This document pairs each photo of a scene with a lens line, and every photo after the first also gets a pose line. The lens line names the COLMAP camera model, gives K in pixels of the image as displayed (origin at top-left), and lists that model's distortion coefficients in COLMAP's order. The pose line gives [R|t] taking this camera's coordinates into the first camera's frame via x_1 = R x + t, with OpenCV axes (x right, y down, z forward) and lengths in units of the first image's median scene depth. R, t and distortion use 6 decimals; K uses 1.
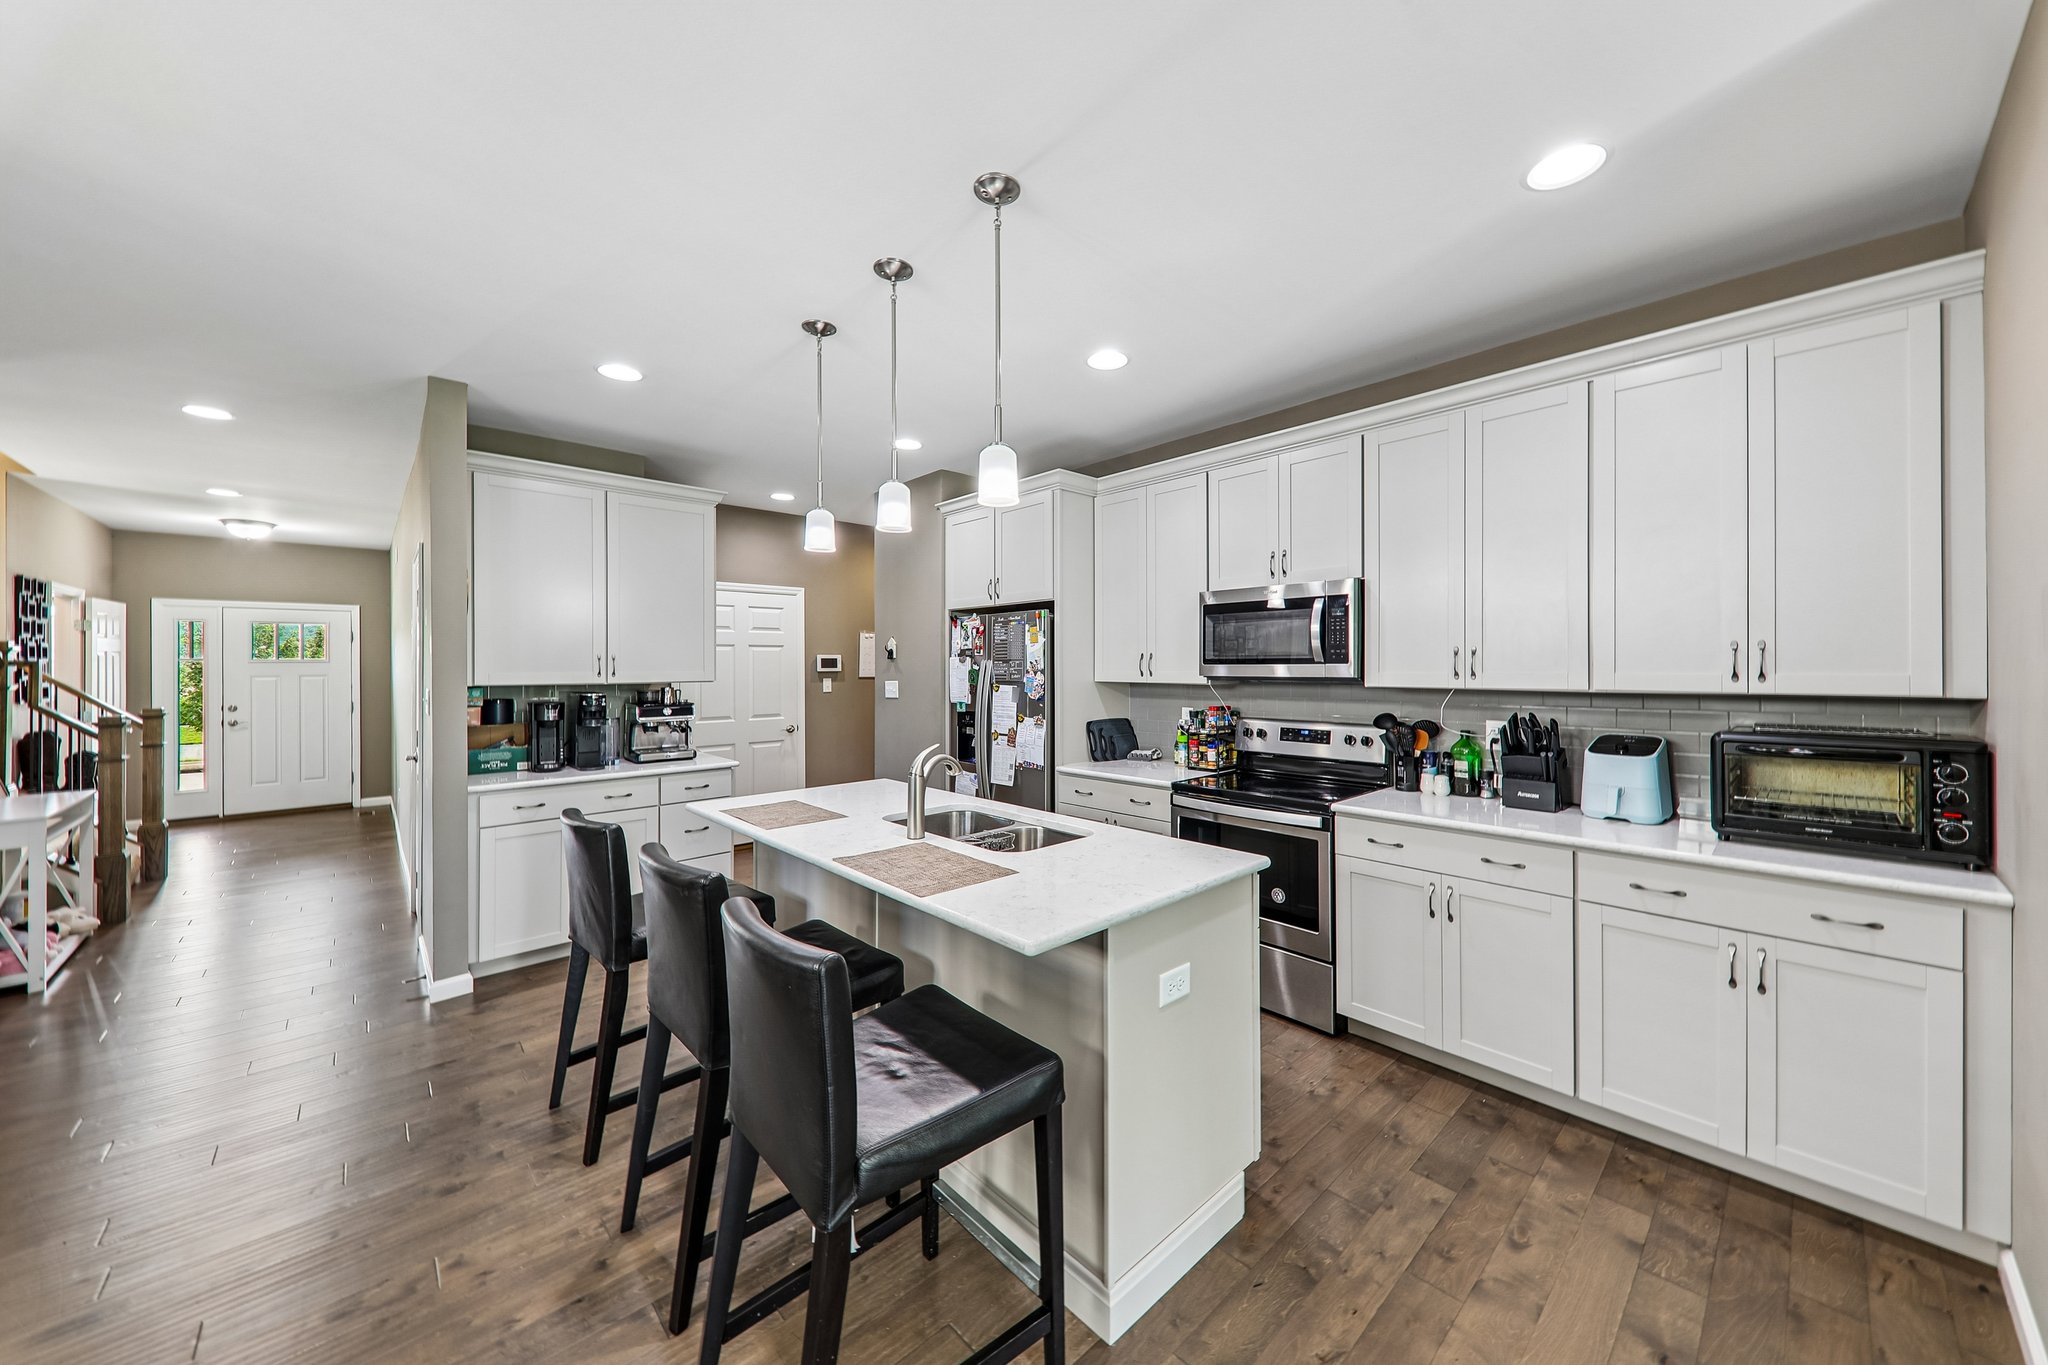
lens RADIAL K [[719.1, 0, 1037.0], [0, 719.1, 668.3], [0, 0, 1]] dist [-0.001160, -0.000336]
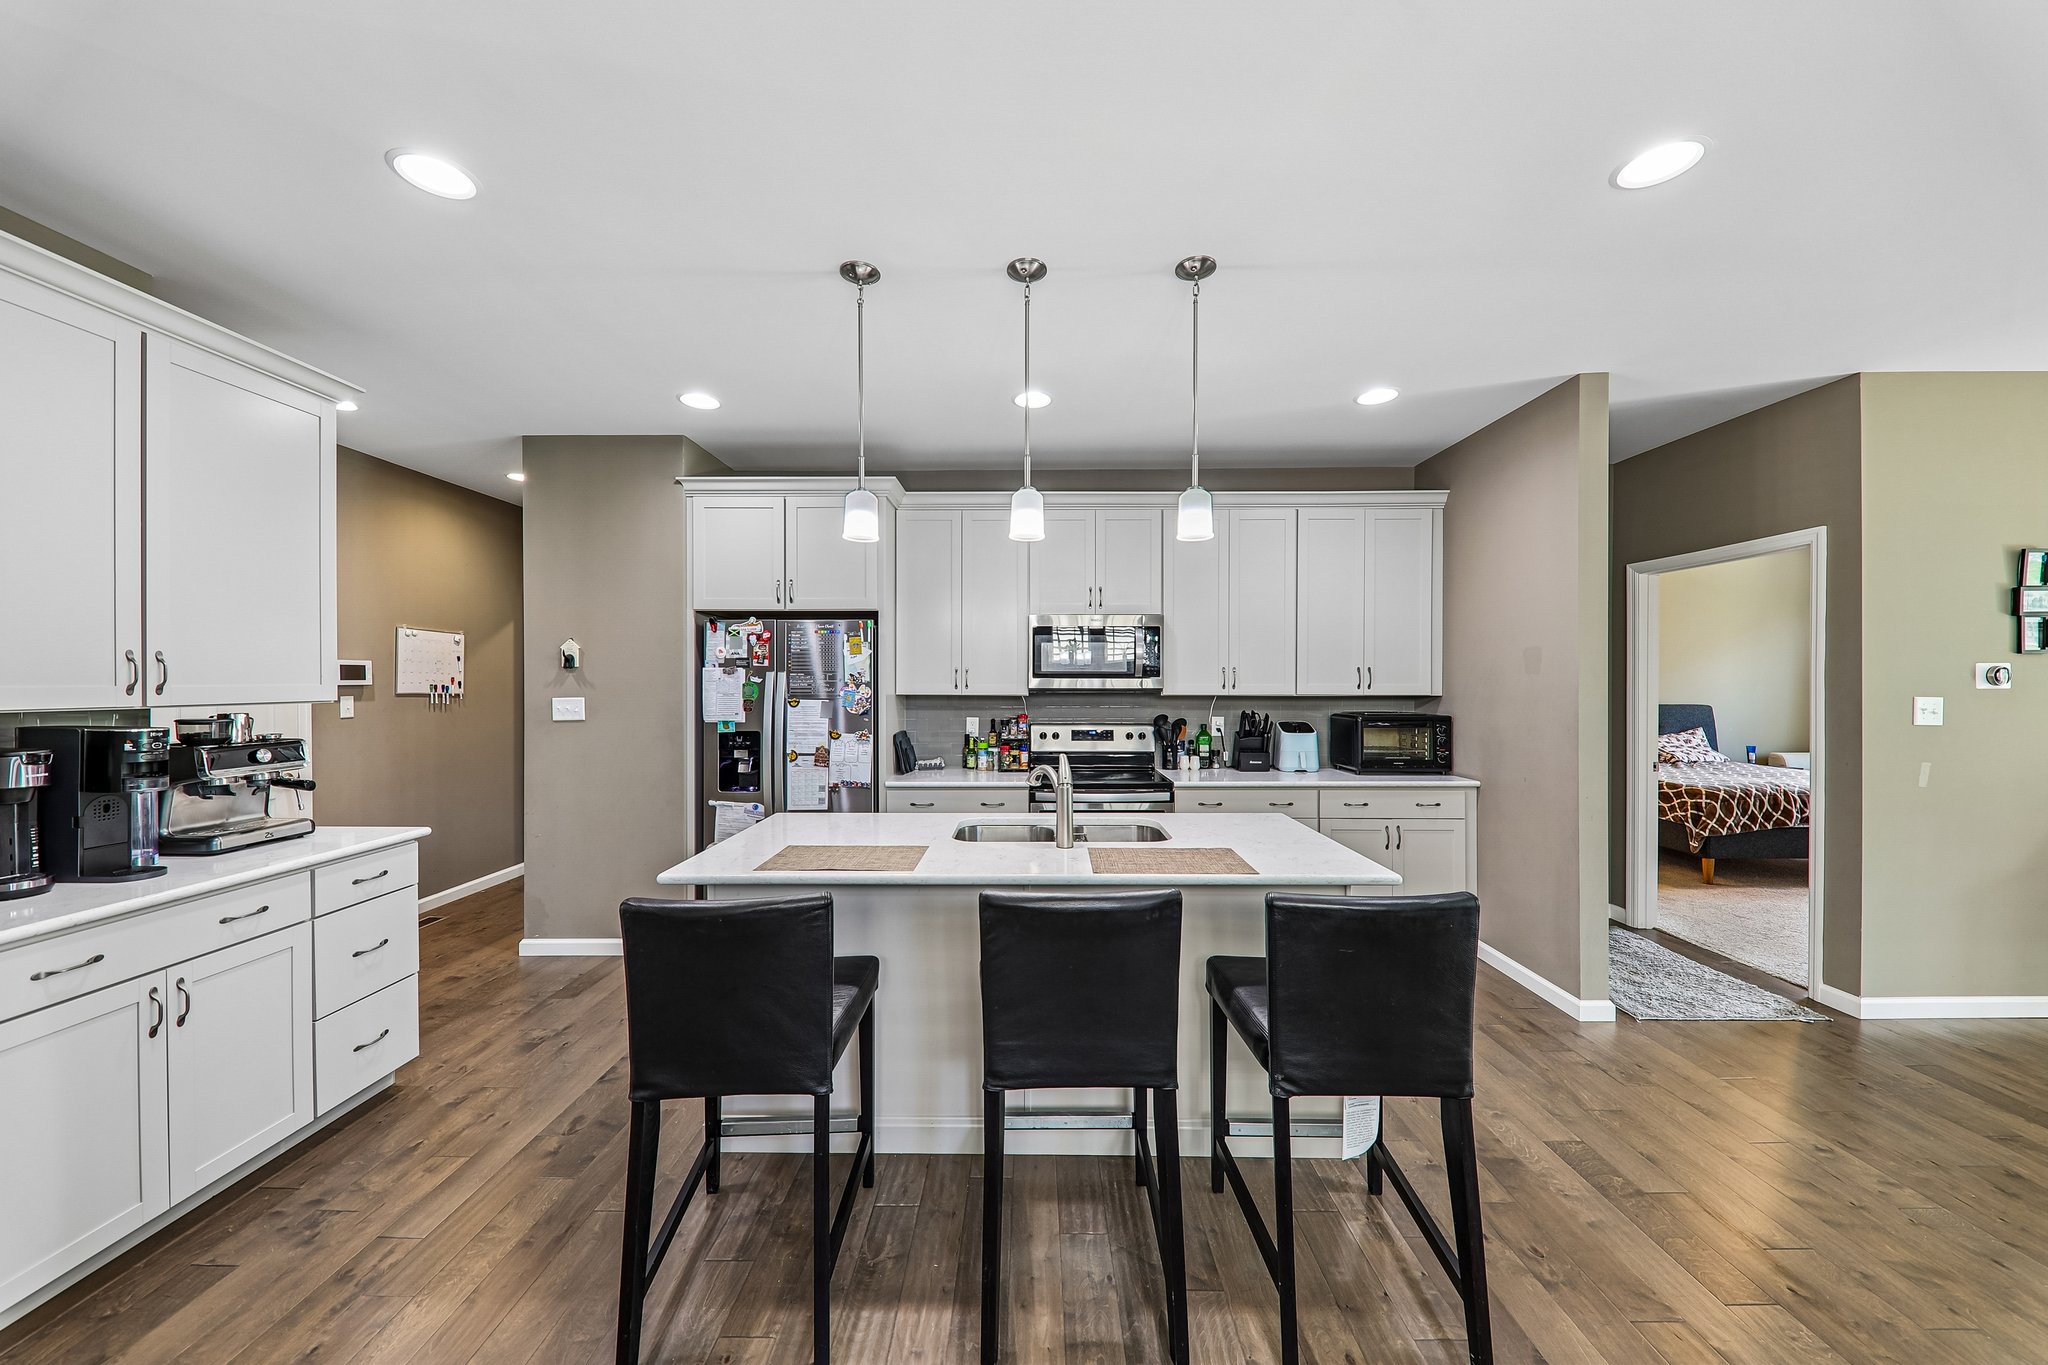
lens RADIAL K [[714.6, 0, 1022.6], [0, 714.6, 689.9], [0, 0, 1]] dist [0.007374, -0.000022]
pose [[0.691494, -0.003997, 0.722371, -0.552157], [-0.001037, 0.999978, 0.006525, 0.005509], [-0.722382, -0.005261, 0.691475, 0.199823]]
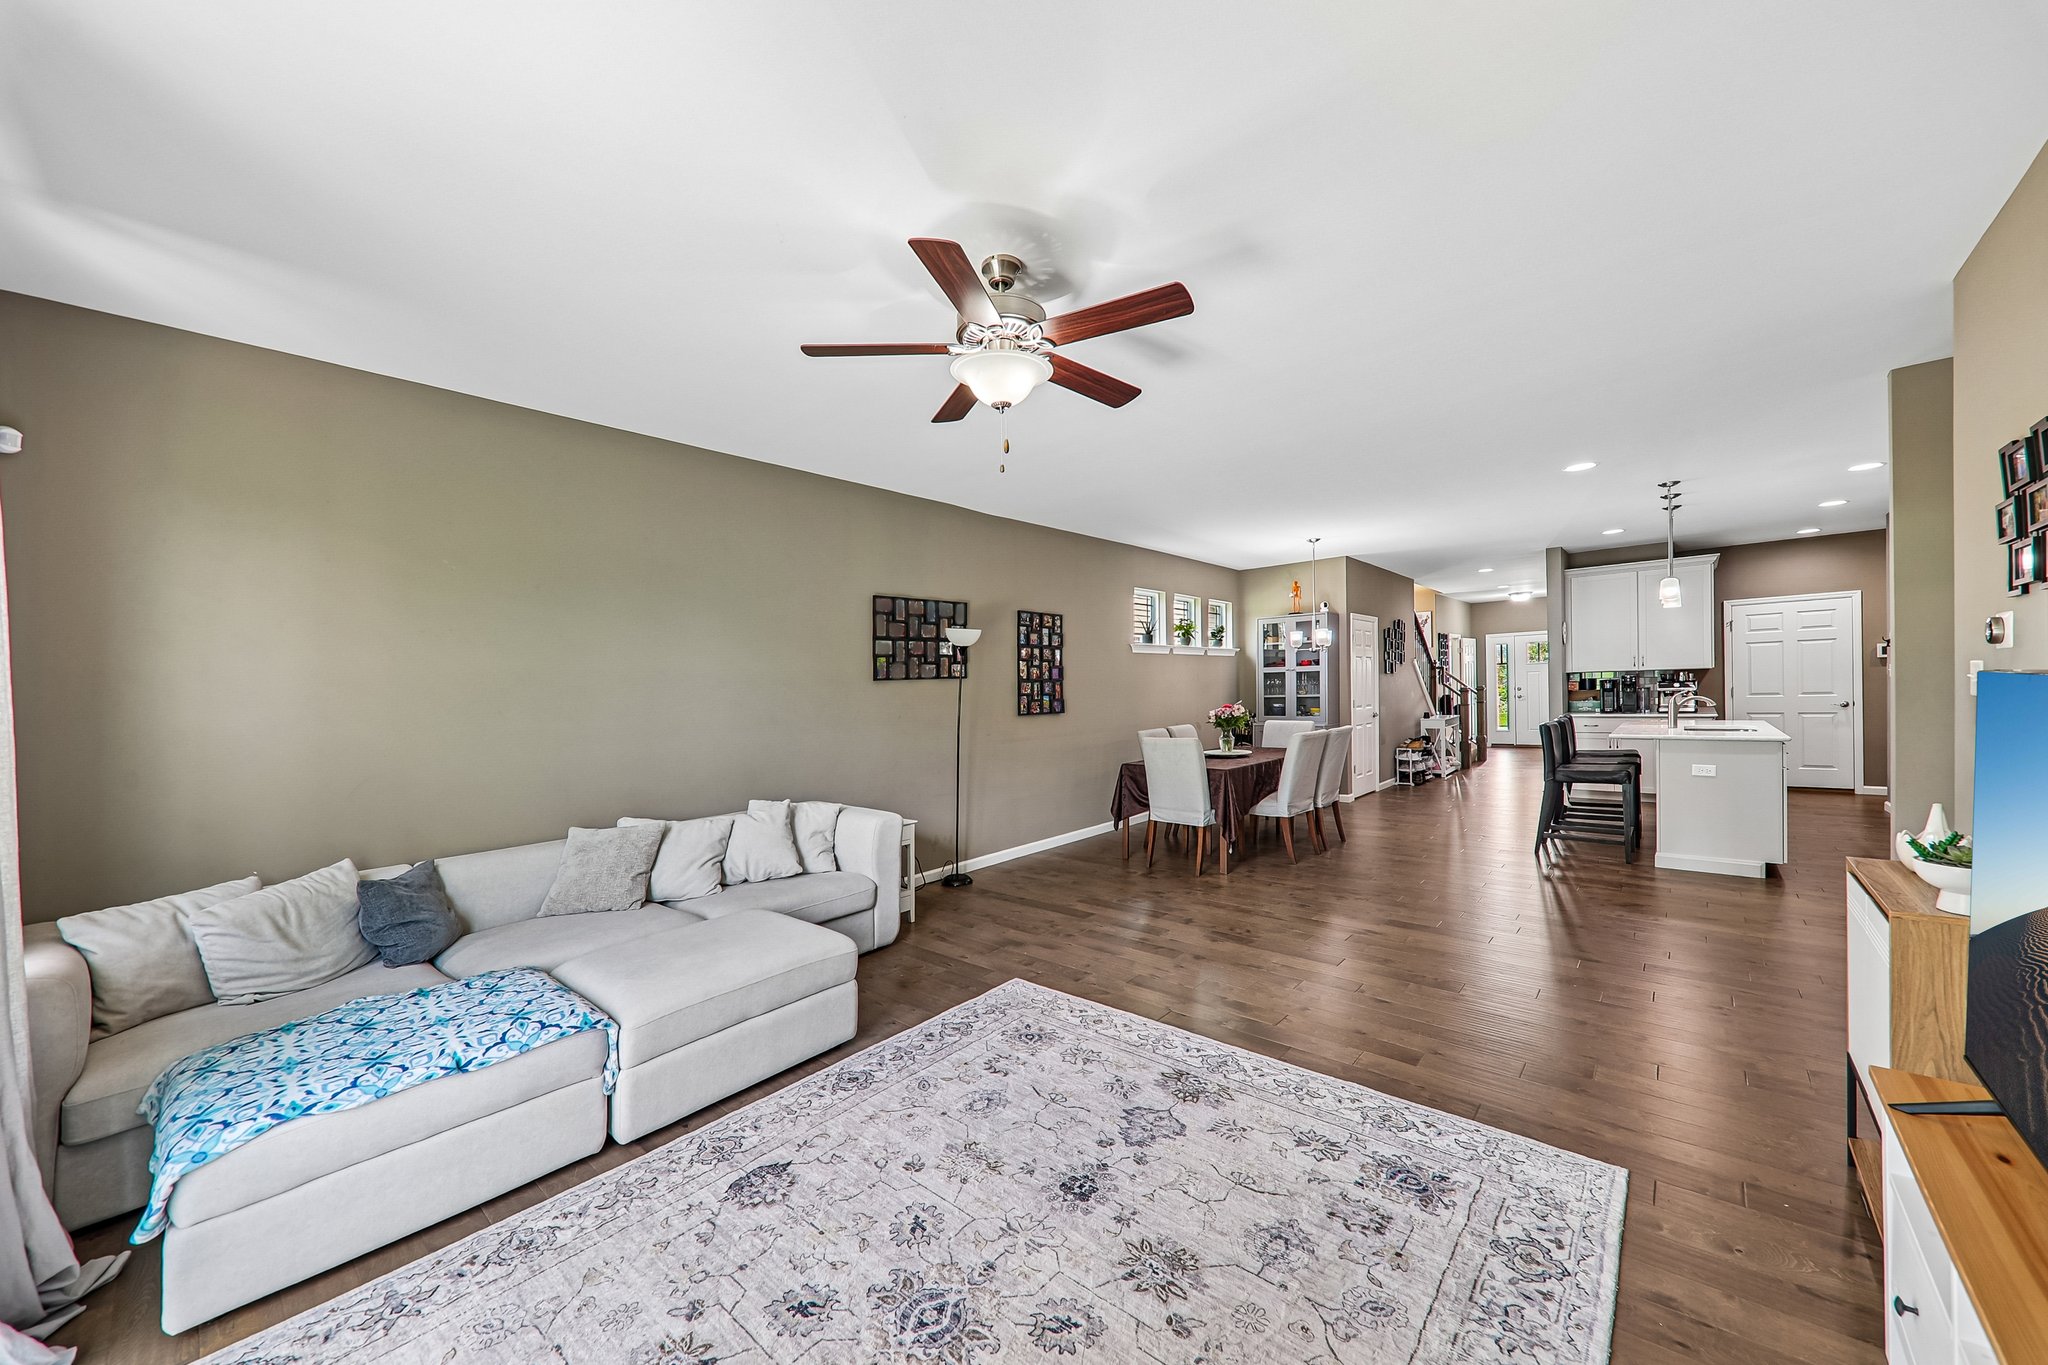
lens RADIAL K [[715.0, 0, 1025.4], [0, 715.0, 708.1], [0, 0, 1]] dist [0.000406, -0.003303]
pose [[0.081197, 0.028333, -0.996295, 1.238886], [0.031164, 0.999035, 0.030951, 0.012632], [0.996211, -0.033561, 0.080235, -0.843733]]
